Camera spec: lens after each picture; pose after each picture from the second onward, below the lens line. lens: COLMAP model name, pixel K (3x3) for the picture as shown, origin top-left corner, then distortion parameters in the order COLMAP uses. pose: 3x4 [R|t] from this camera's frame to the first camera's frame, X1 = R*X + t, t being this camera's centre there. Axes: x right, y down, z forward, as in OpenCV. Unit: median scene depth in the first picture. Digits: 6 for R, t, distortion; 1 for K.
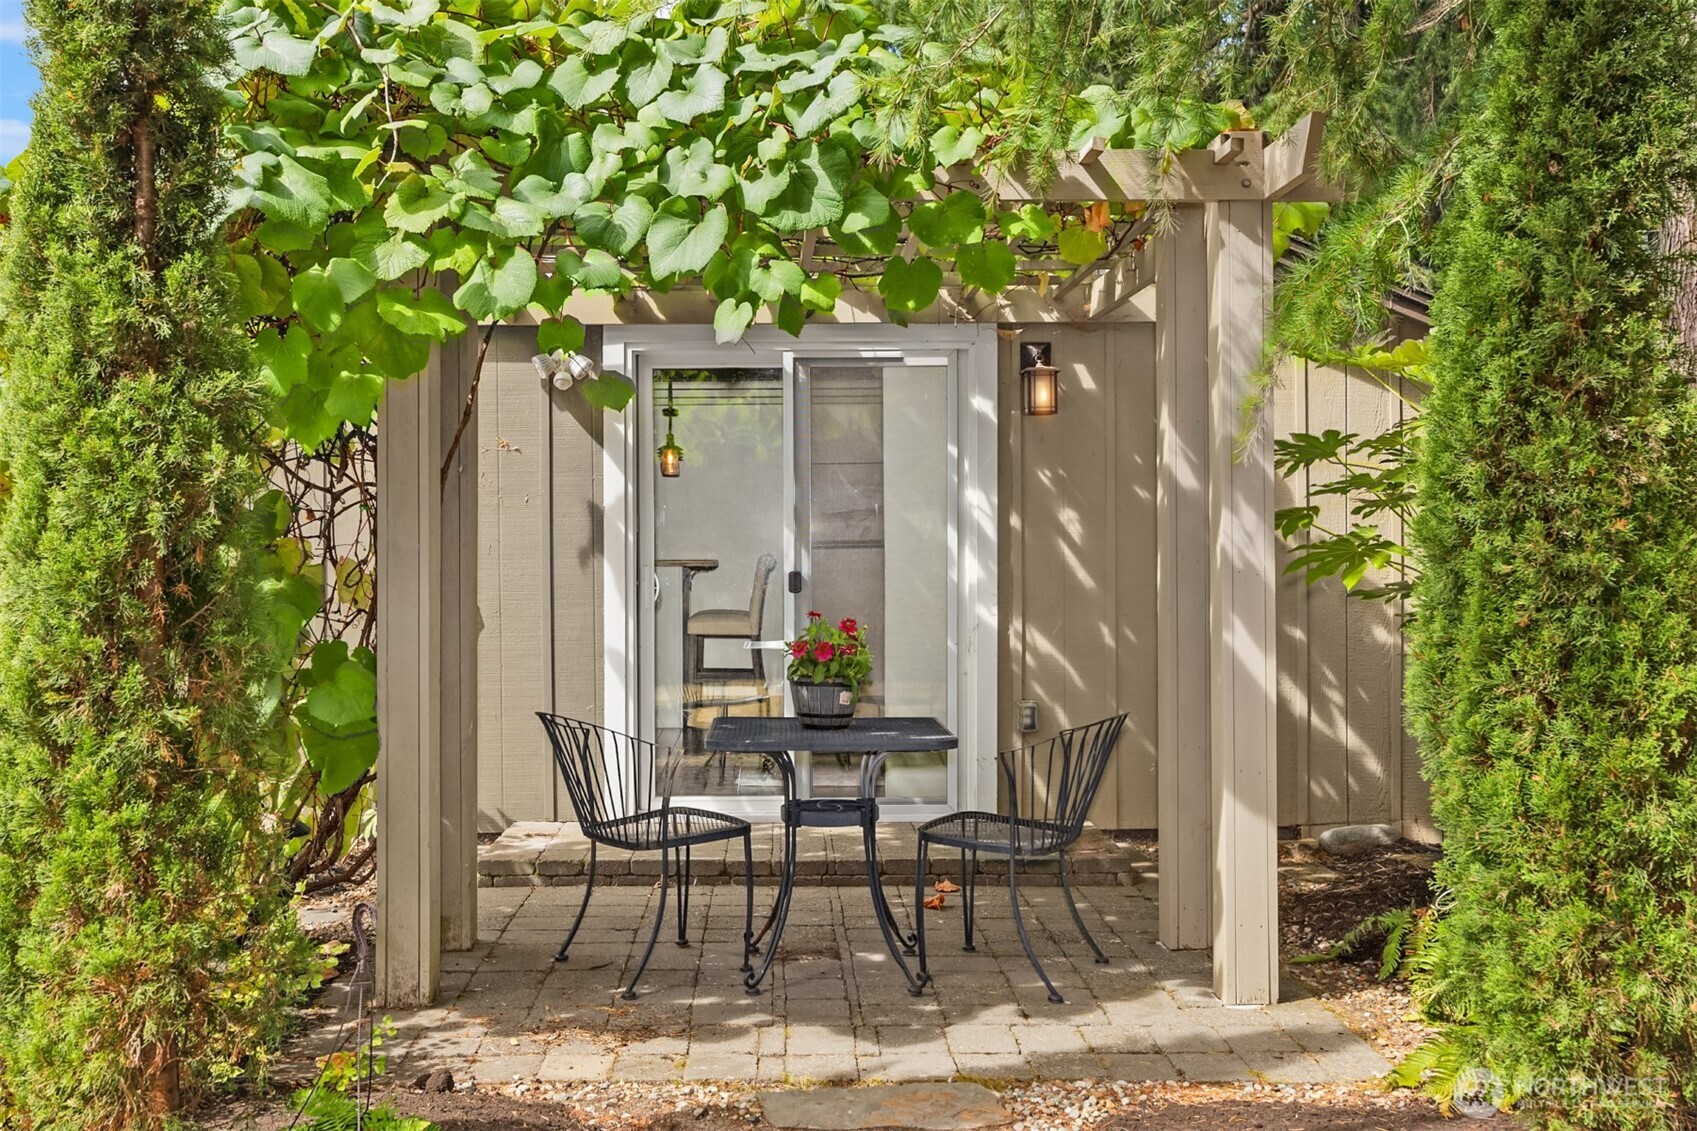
lens RADIAL K [[1766.4, 0, 846.8], [0, 1766.4, 572.8], [0, 0, 1]] dist [0.004524, 0.000000]
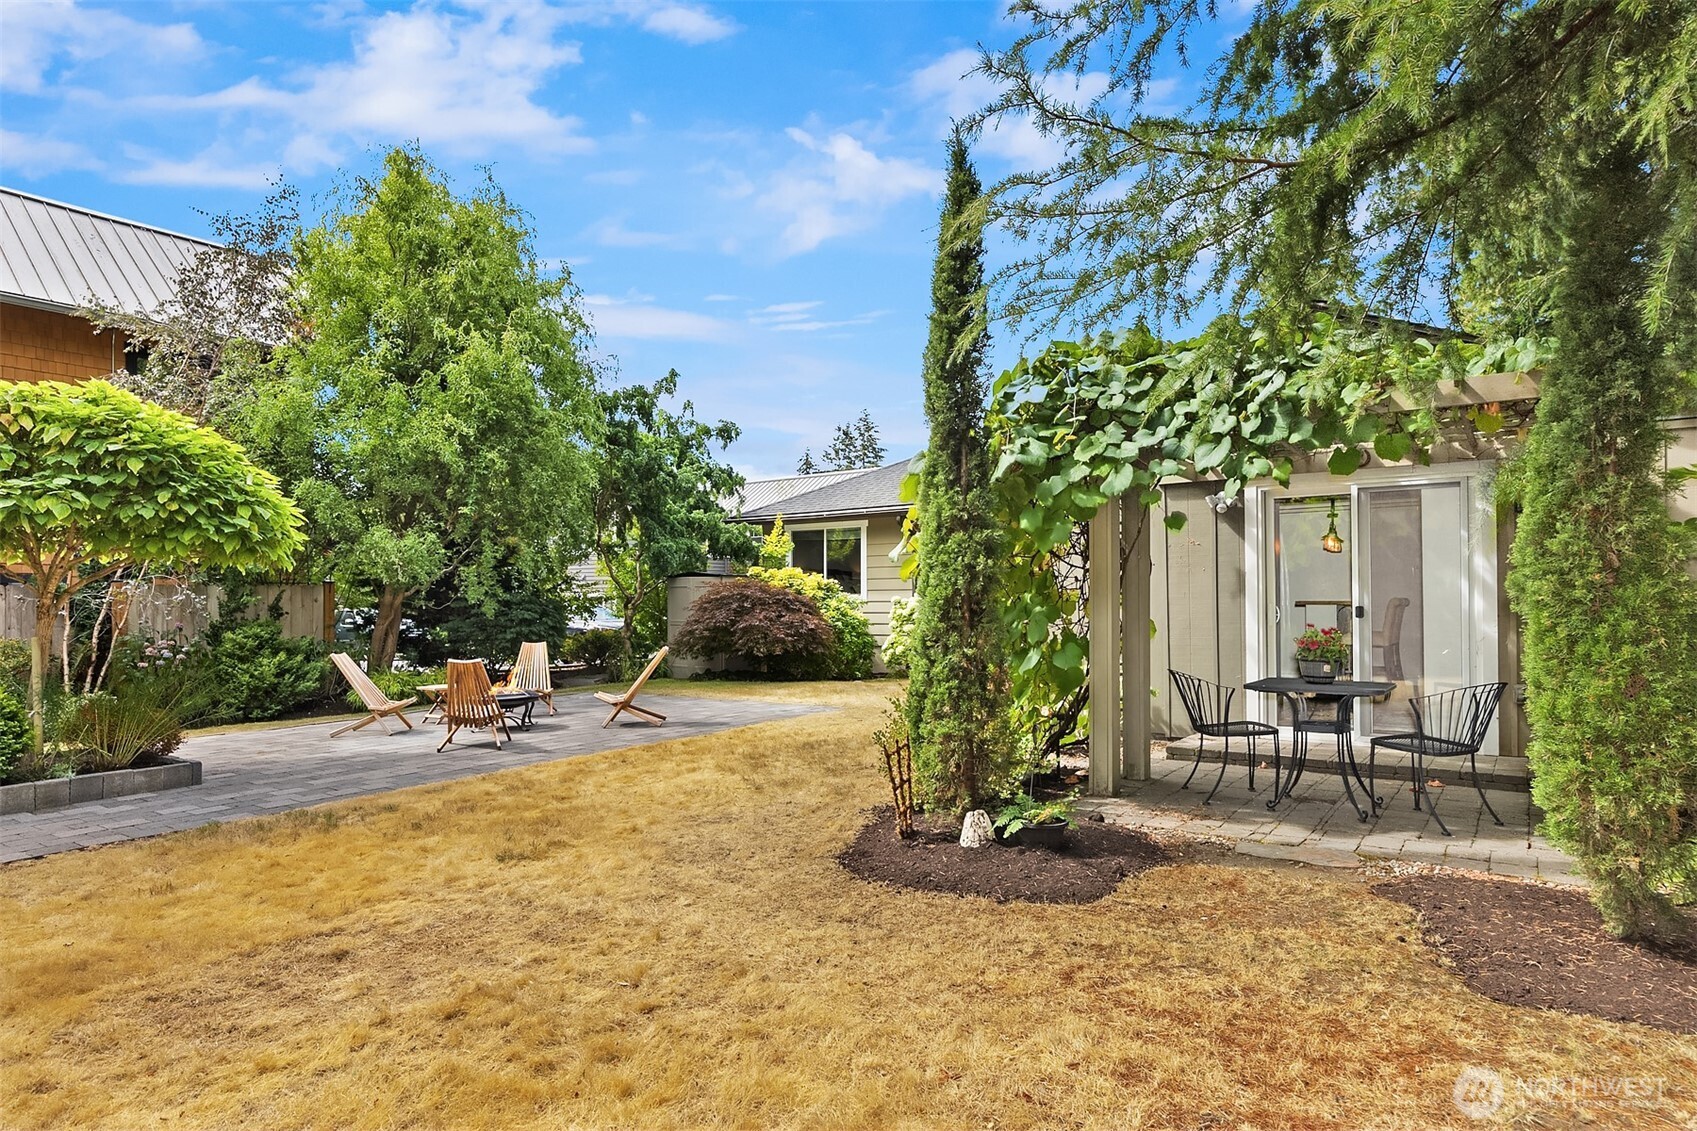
lens RADIAL K [[951.4, 0, 849.5], [0, 951.4, 569.3], [0, 0, 1]] dist [0.000872, 0.000575]
pose [[0.830854, -0.020164, -0.556125, 0.203926], [-0.003072, 0.999162, -0.040817, 0.007623], [0.556482, 0.035622, 0.830096, -0.248839]]
